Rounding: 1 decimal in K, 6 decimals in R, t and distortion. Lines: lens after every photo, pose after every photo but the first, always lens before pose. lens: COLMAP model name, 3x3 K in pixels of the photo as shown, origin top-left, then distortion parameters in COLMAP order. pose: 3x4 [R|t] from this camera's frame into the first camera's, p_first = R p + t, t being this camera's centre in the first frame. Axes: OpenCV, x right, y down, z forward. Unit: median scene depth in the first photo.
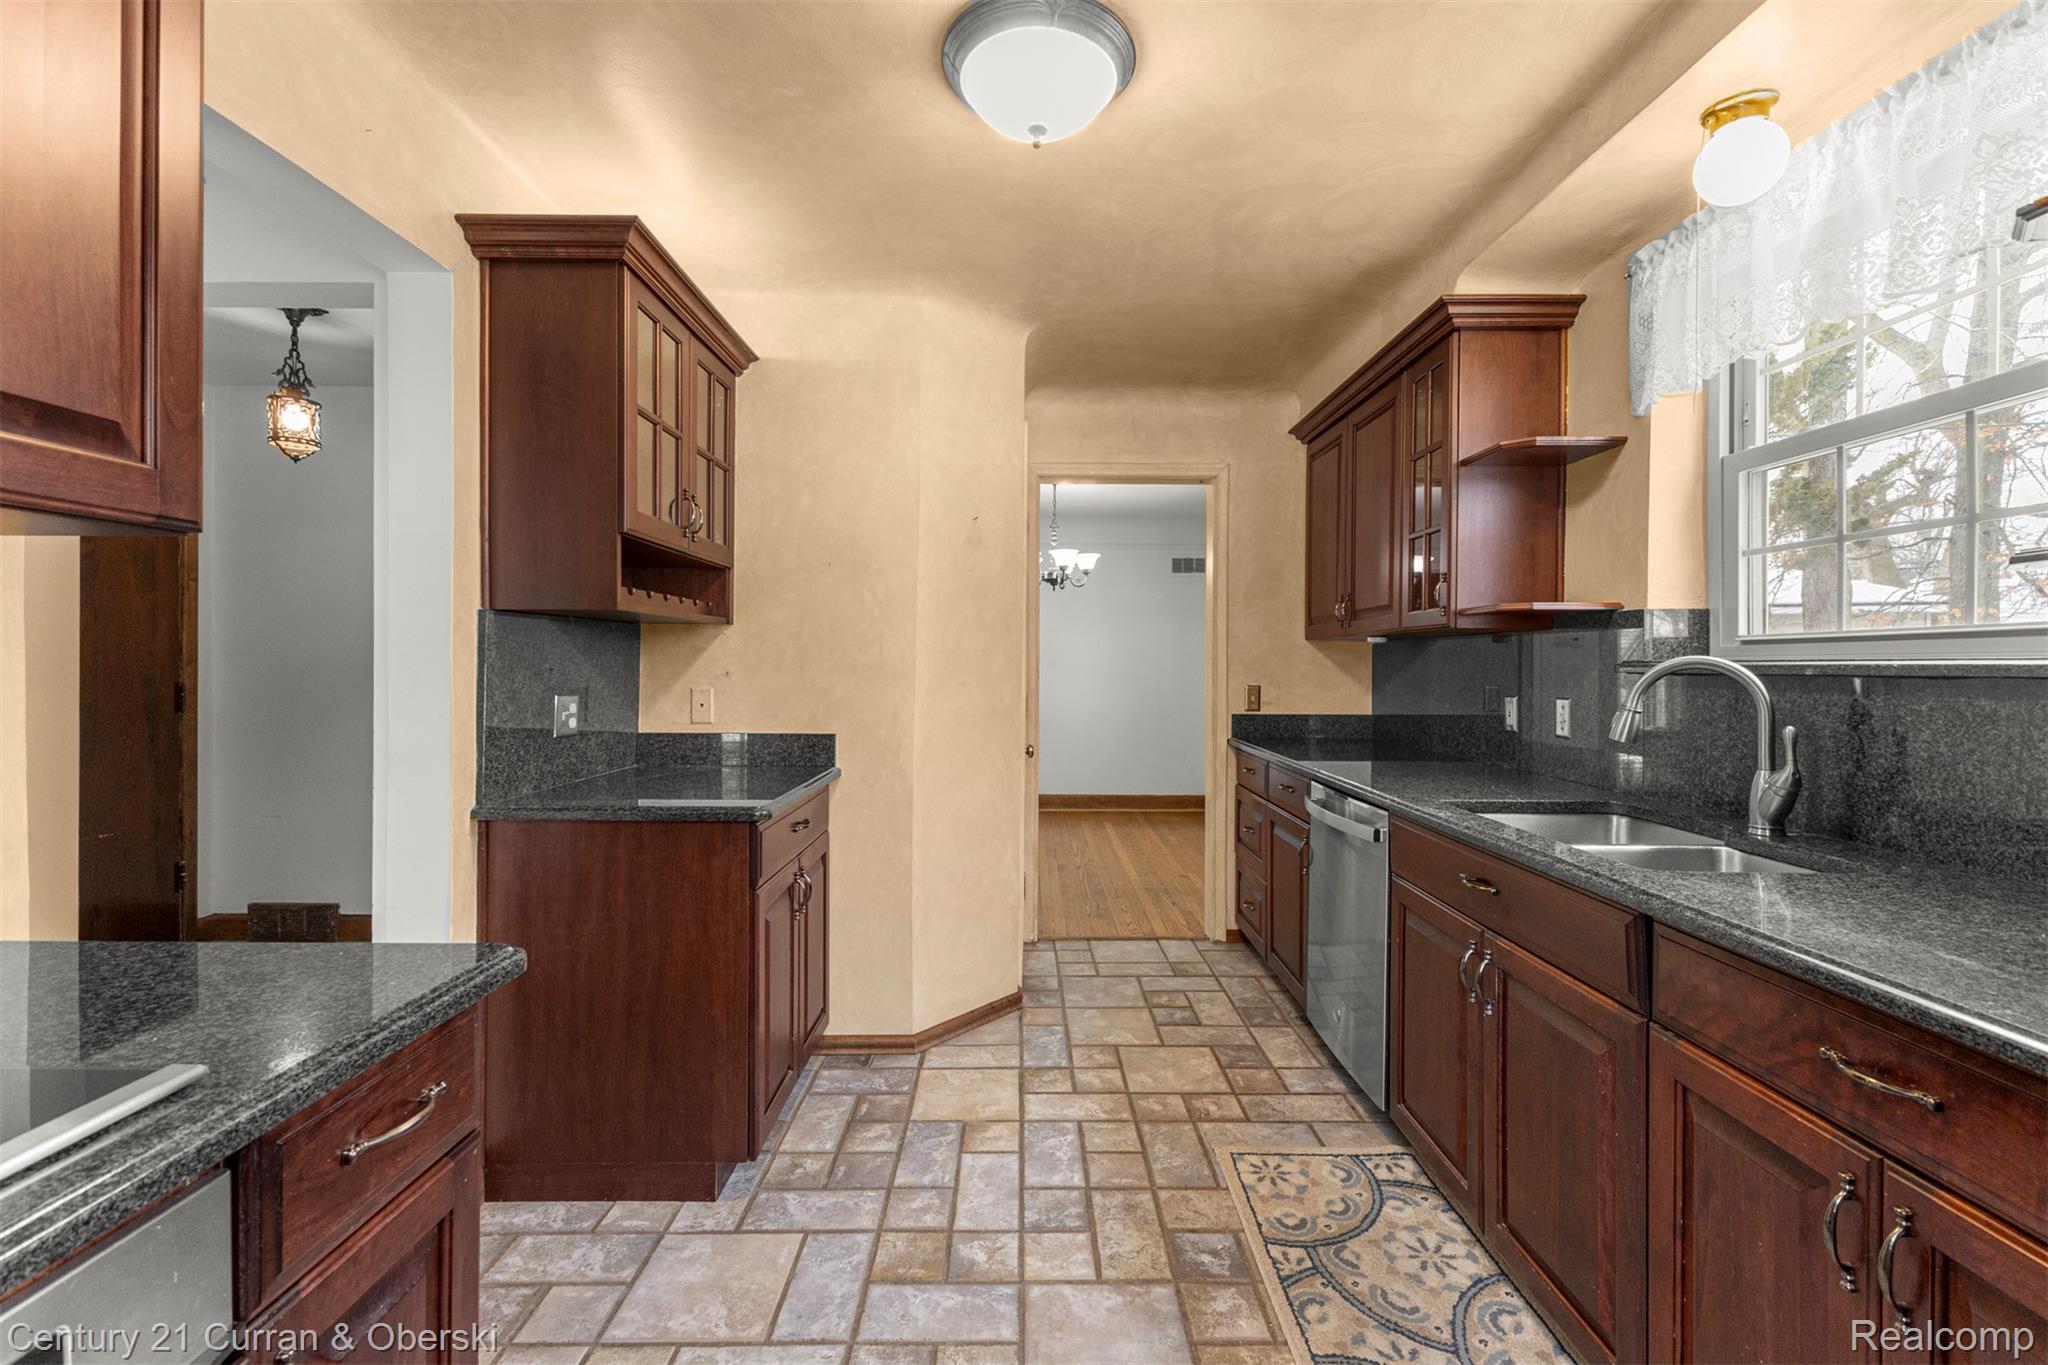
lens RADIAL K [[878.4, 0, 1023.5], [0, 878.4, 667.0], [0, 0, 1]] dist [0.006586, -0.000434]
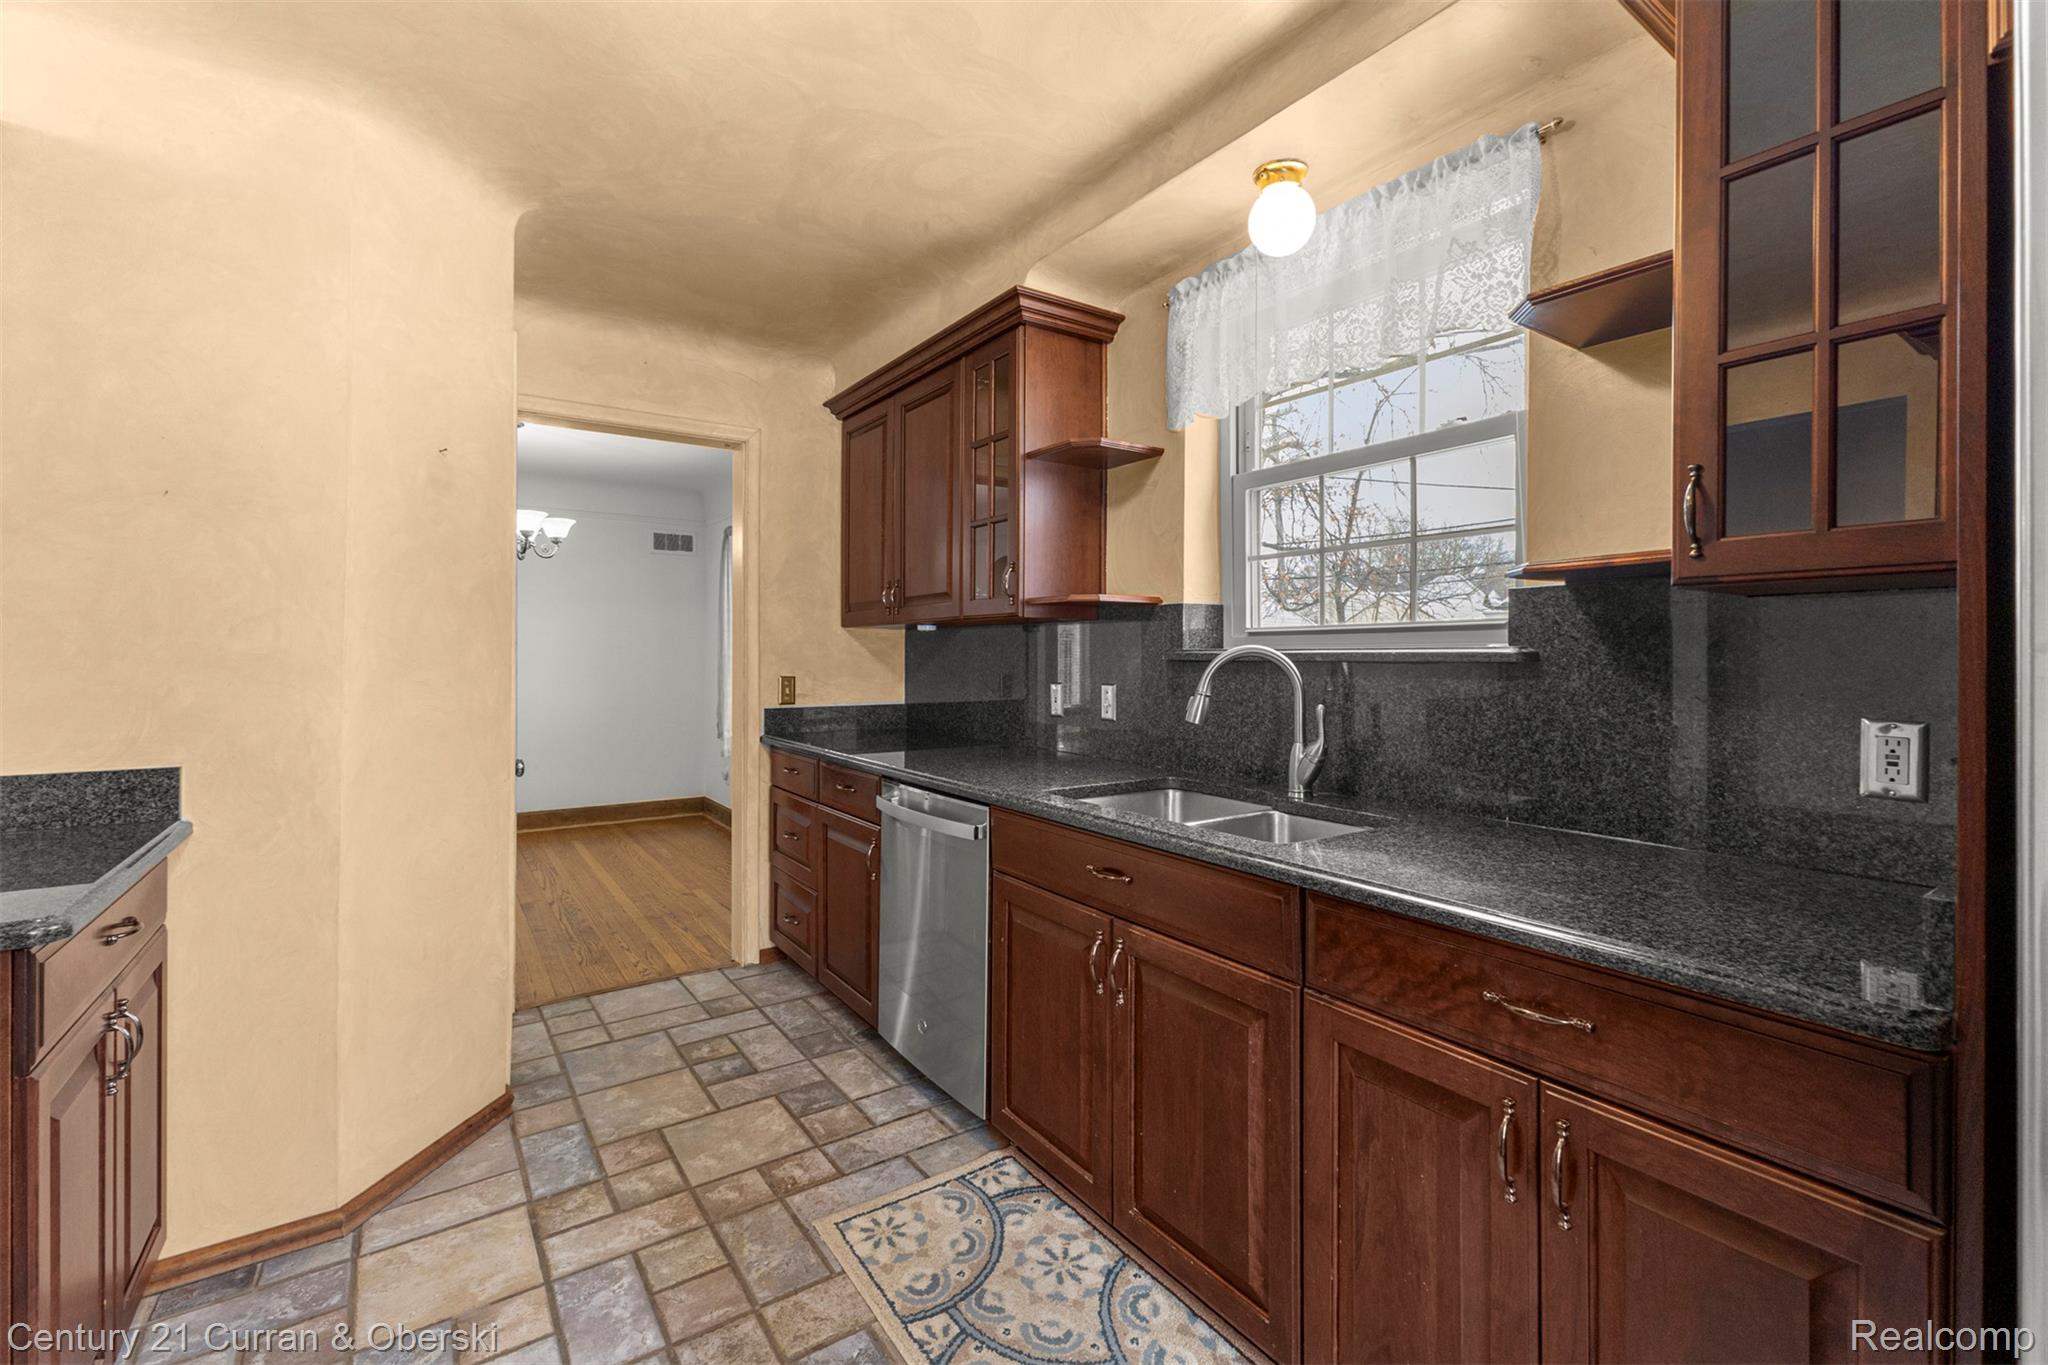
lens RADIAL K [[885.3, 0, 1027.5], [0, 885.3, 655.3], [0, 0, 1]] dist [0.009596, -0.000723]
pose [[0.822536, -0.004313, 0.568696, -0.100653], [0.004534, 0.999989, 0.001026, -0.001251], [-0.568694, 0.001735, 0.822547, 0.181460]]
